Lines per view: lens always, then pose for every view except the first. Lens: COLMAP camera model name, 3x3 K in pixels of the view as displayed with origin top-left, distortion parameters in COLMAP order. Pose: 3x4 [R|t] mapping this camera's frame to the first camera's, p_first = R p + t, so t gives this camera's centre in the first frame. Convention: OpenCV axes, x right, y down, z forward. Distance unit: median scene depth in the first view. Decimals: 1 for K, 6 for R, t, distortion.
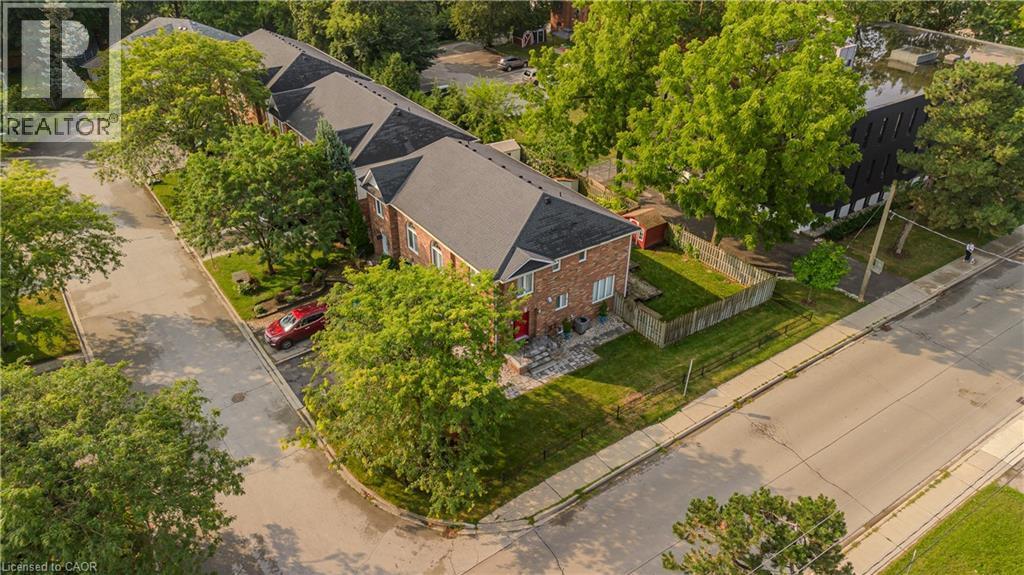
lens RADIAL K [[720.6, 0, 512.0], [0, 720.6, 287.5], [0, 0, 1]] dist [0.002630, 0.000270]
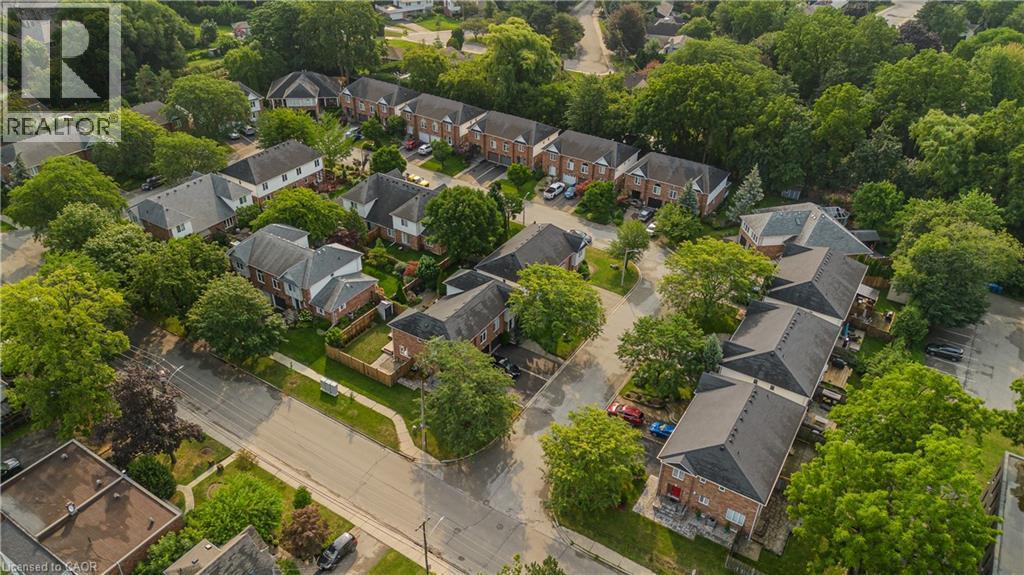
lens RADIAL K [[720.6, 0, 512.0], [0, 720.6, 287.5], [0, 0, 1]] dist [0.002630, 0.000270]
pose [[0.378931, 0.508808, -0.772998, 0.956547], [-0.511347, 0.811314, 0.283362, -0.639069], [0.771321, 0.287896, 0.567609, -0.468552]]
